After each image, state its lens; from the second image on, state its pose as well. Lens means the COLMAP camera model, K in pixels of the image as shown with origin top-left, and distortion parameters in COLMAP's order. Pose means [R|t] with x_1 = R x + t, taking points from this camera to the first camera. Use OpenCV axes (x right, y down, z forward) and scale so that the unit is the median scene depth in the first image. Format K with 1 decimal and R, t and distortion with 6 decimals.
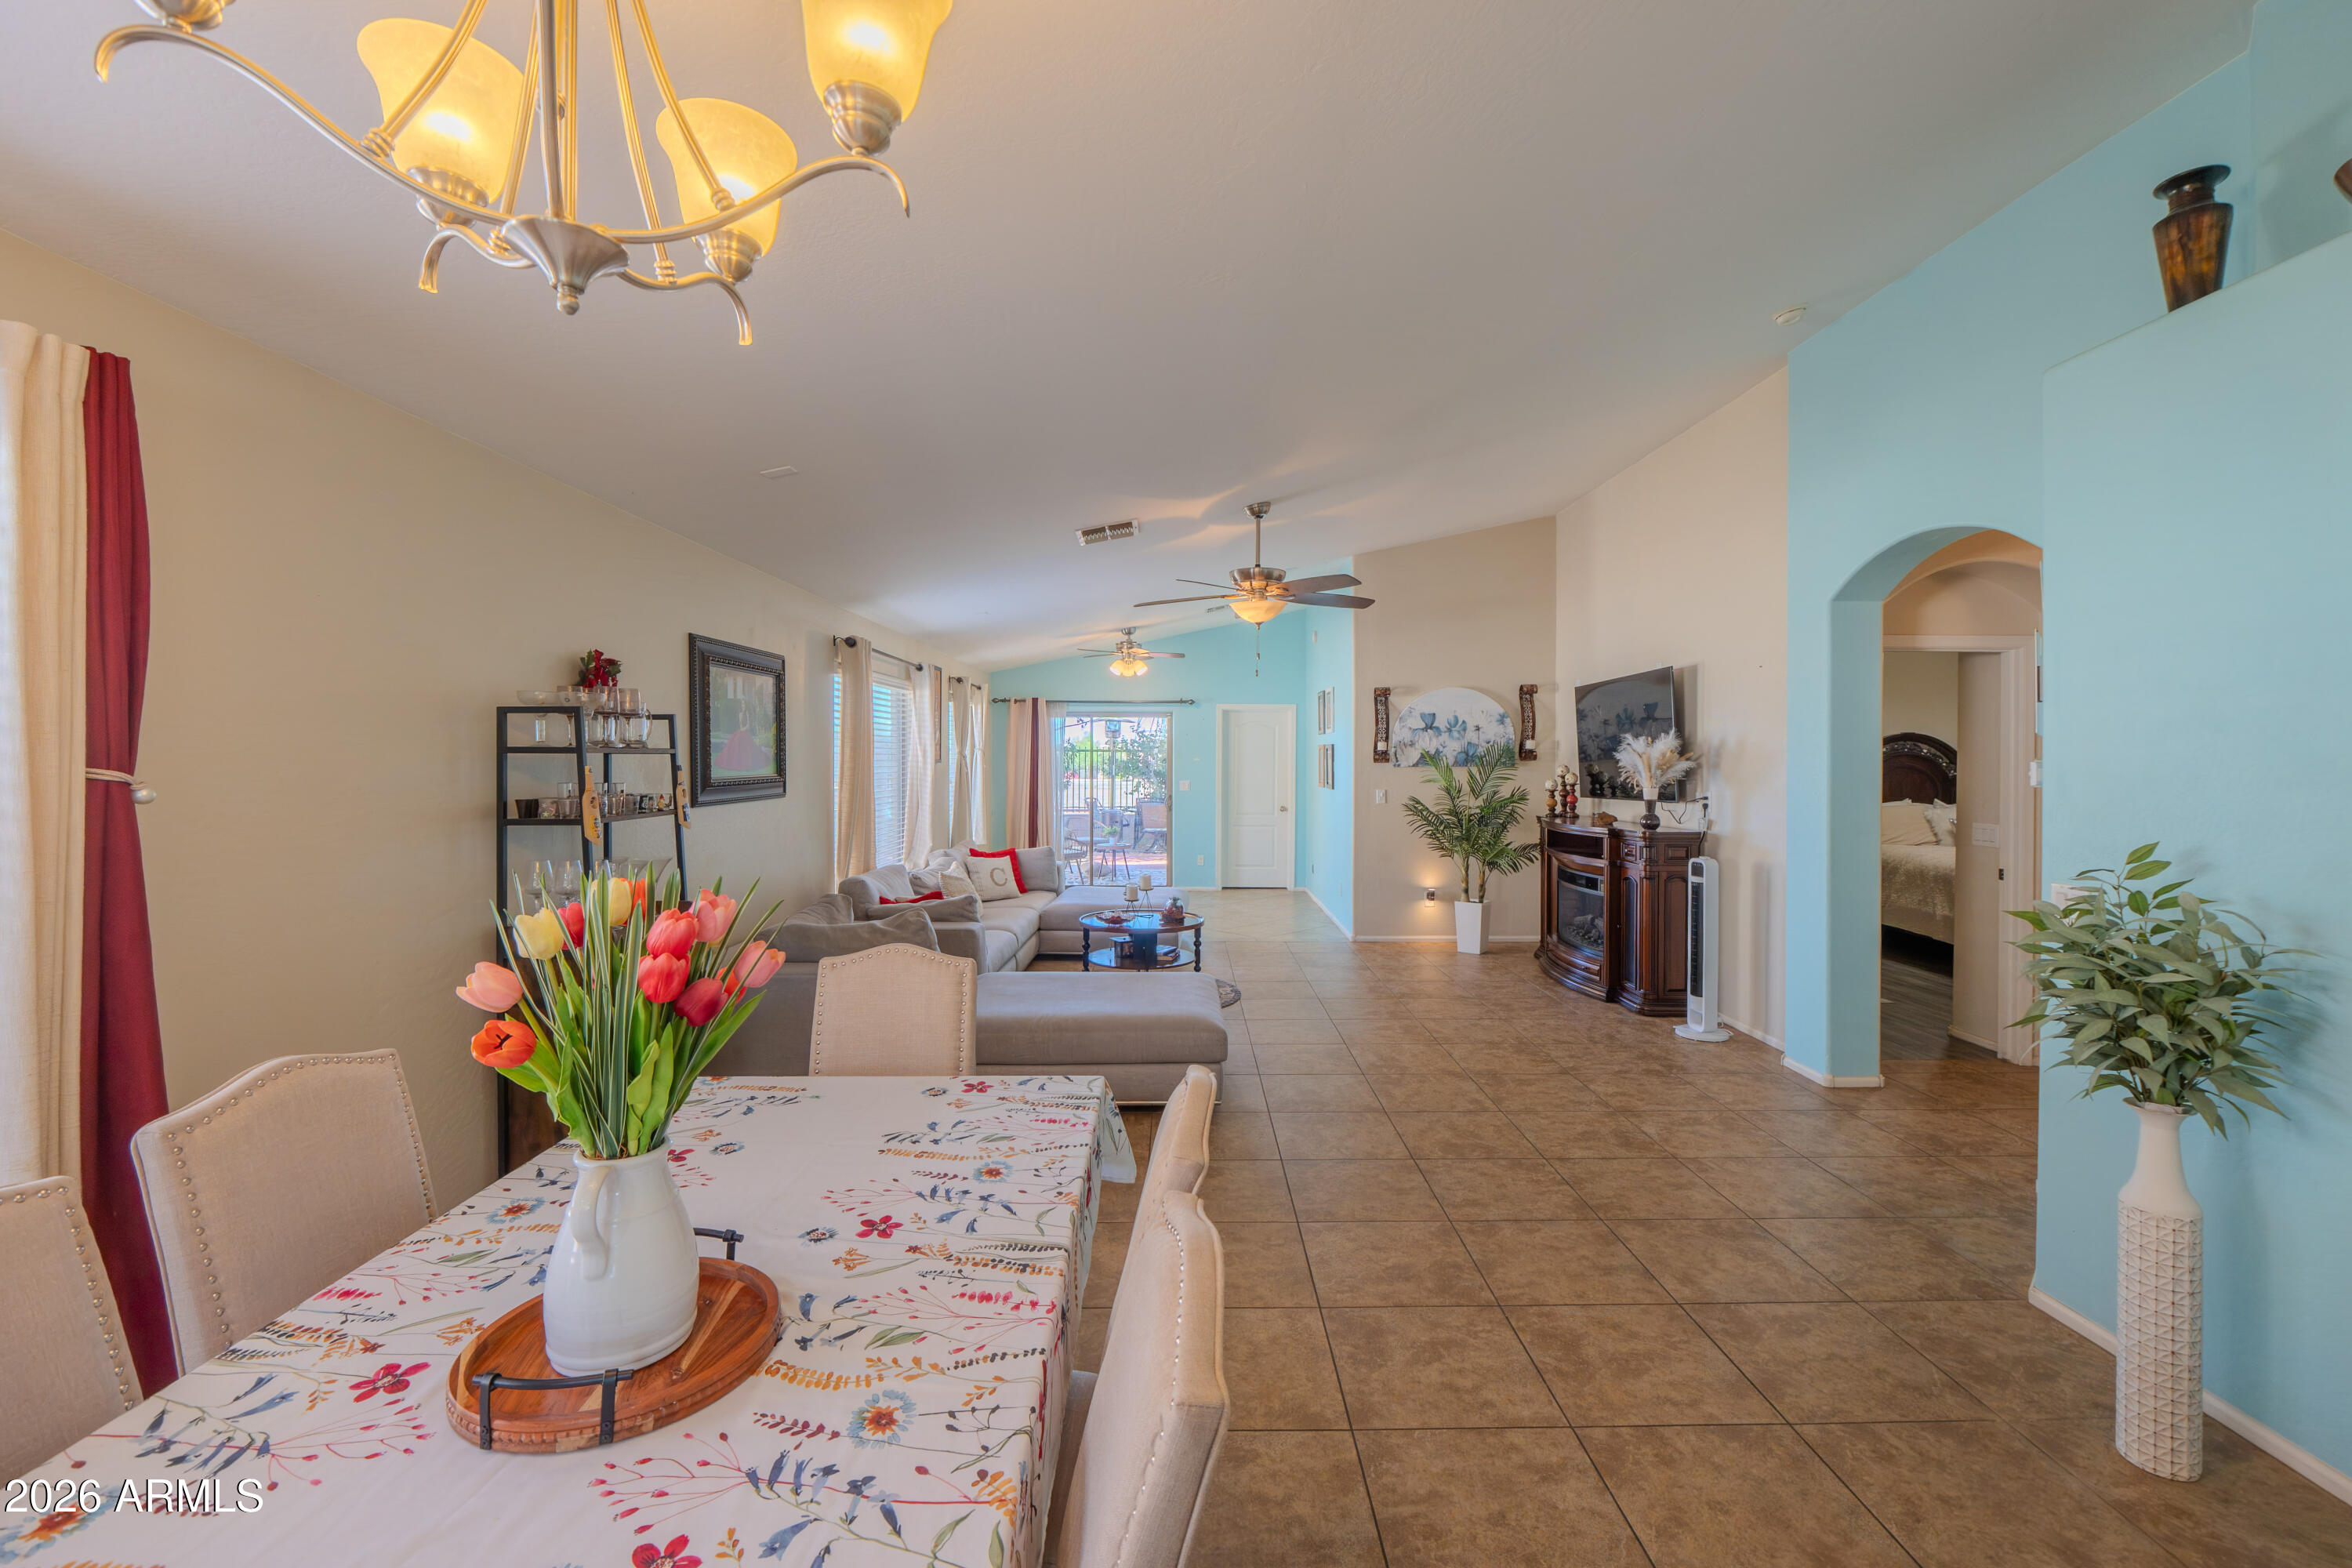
lens RADIAL K [[996.0, 0, 1170.6], [0, 996.0, 786.1], [0, 0, 1]] dist [-0.008575, -0.000202]
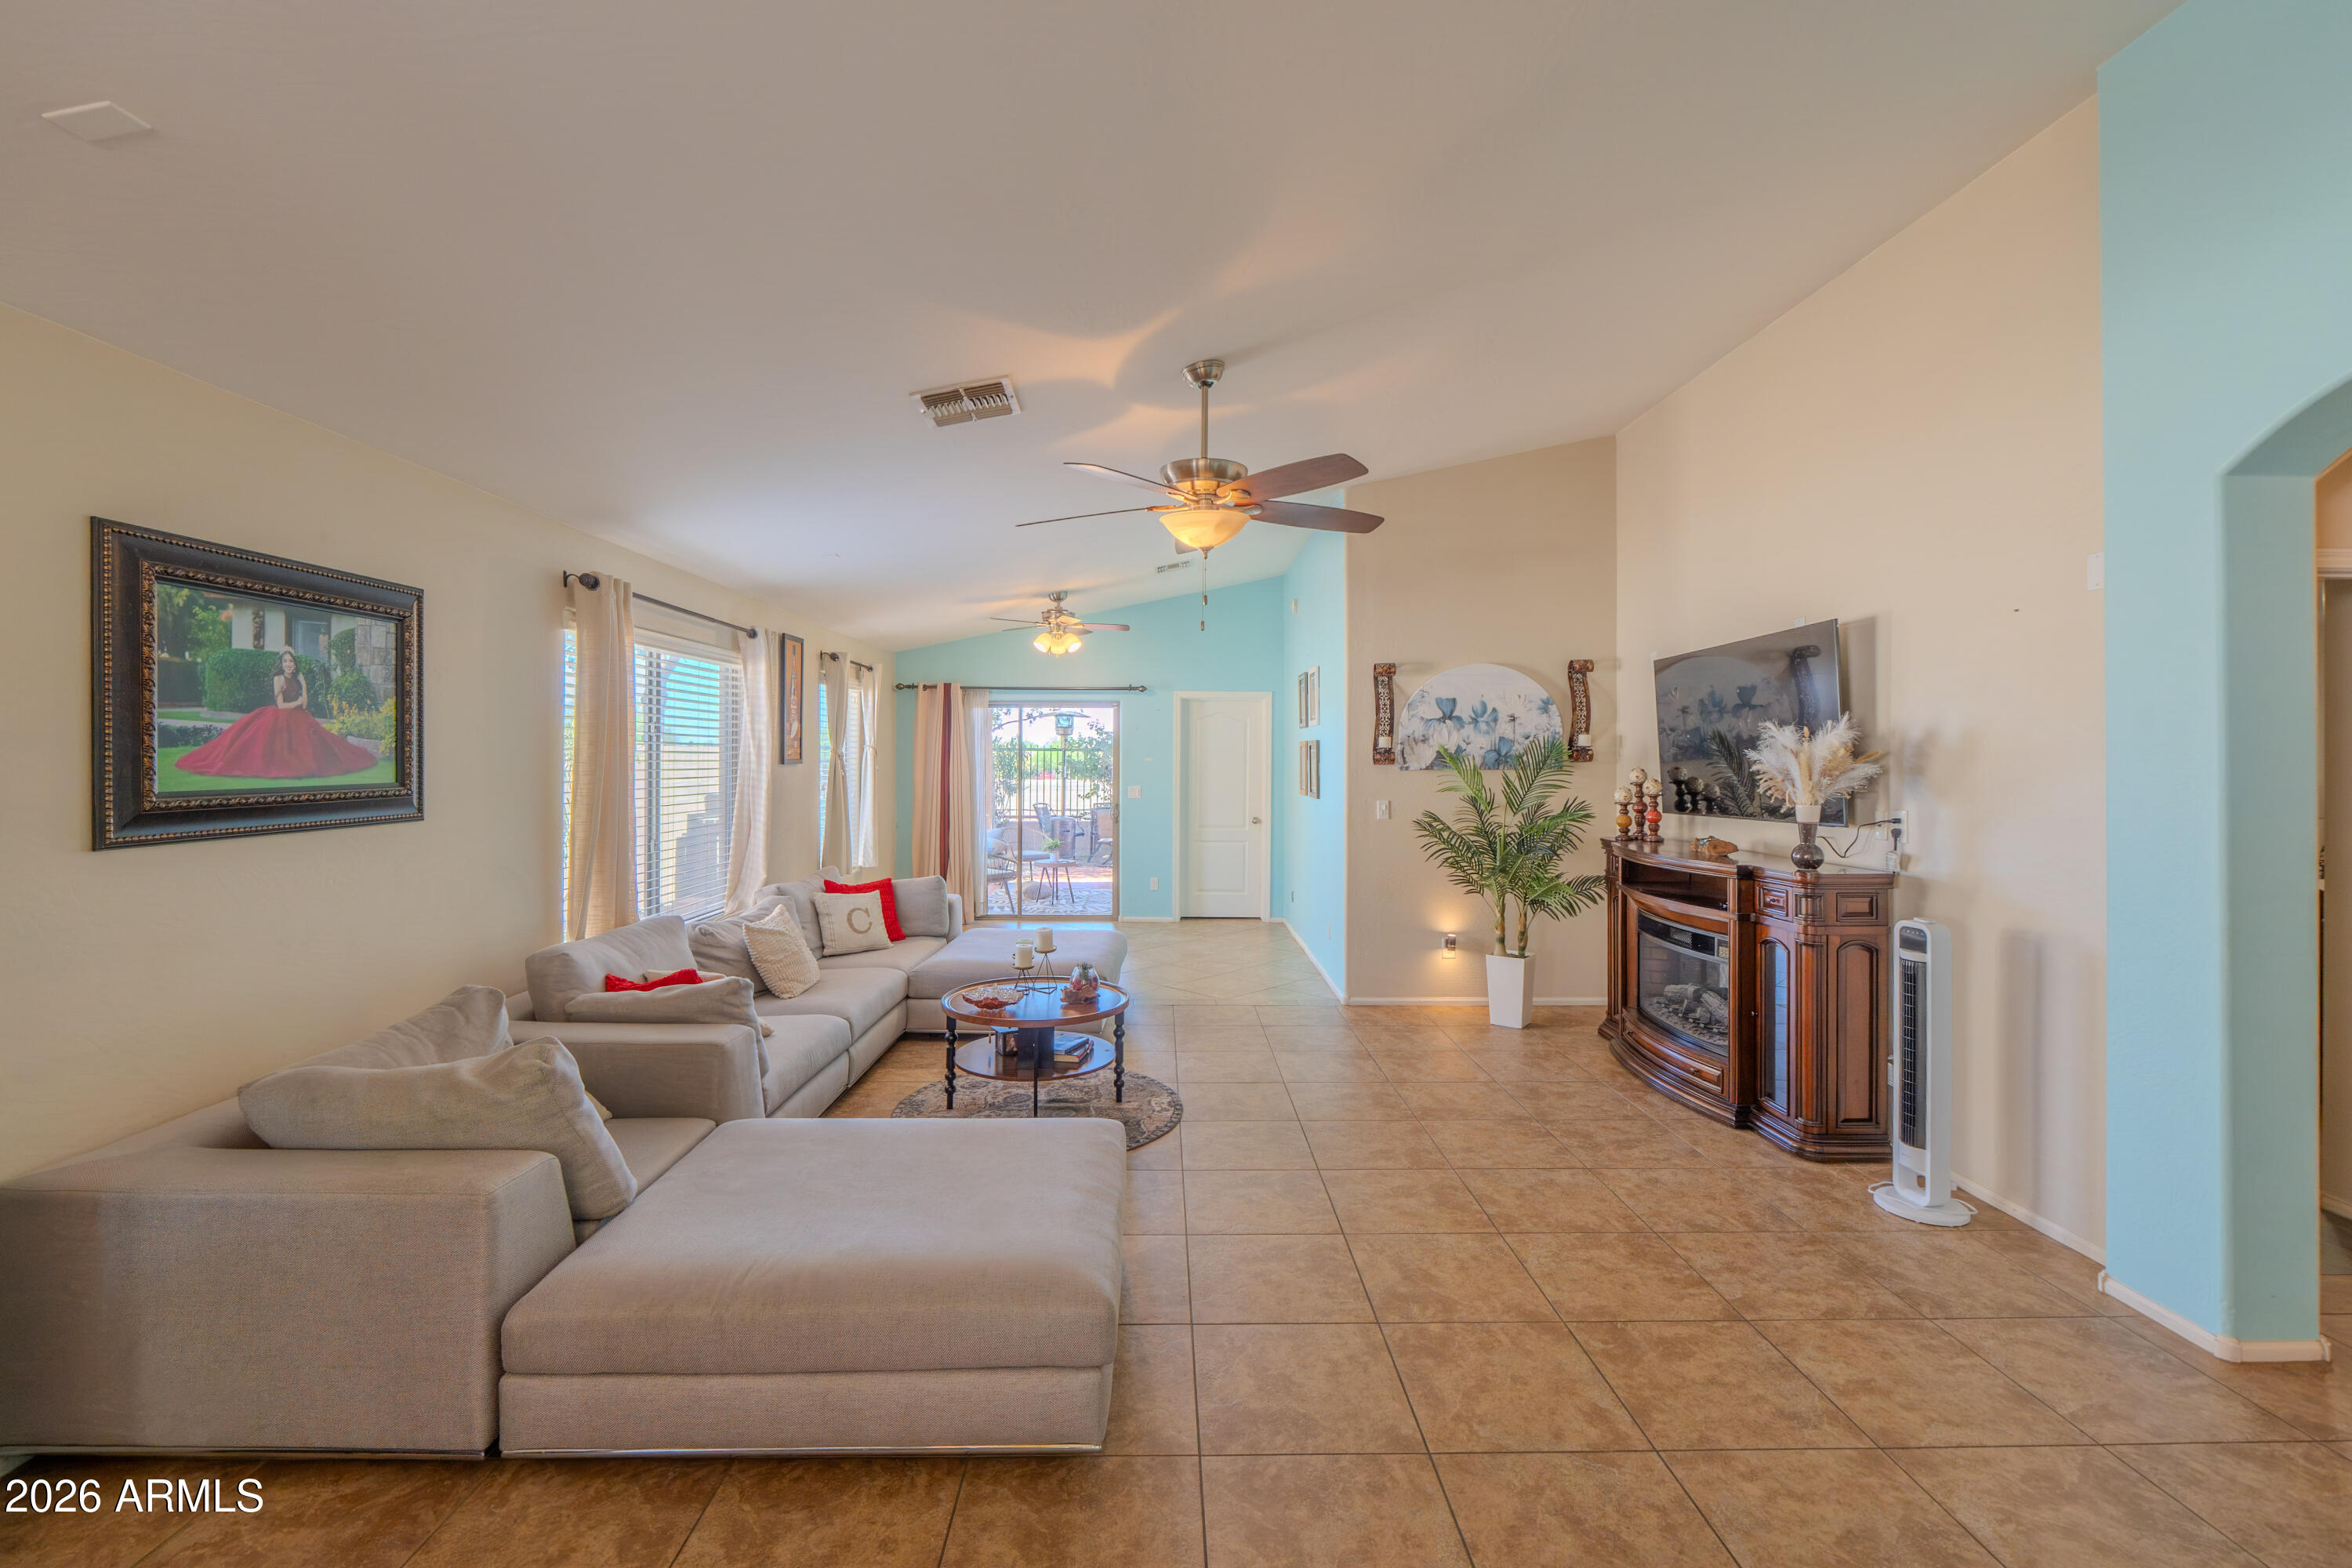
lens RADIAL K [[1007.6, 0, 1154.0], [0, 1007.6, 776.8], [0, 0, 1]] dist [-0.001114, -0.000050]
pose [[0.999994, 0.001262, 0.003266, 0.041828], [-0.001231, 0.999956, -0.009333, -0.007838], [-0.003277, 0.009329, 0.999951, 0.275725]]
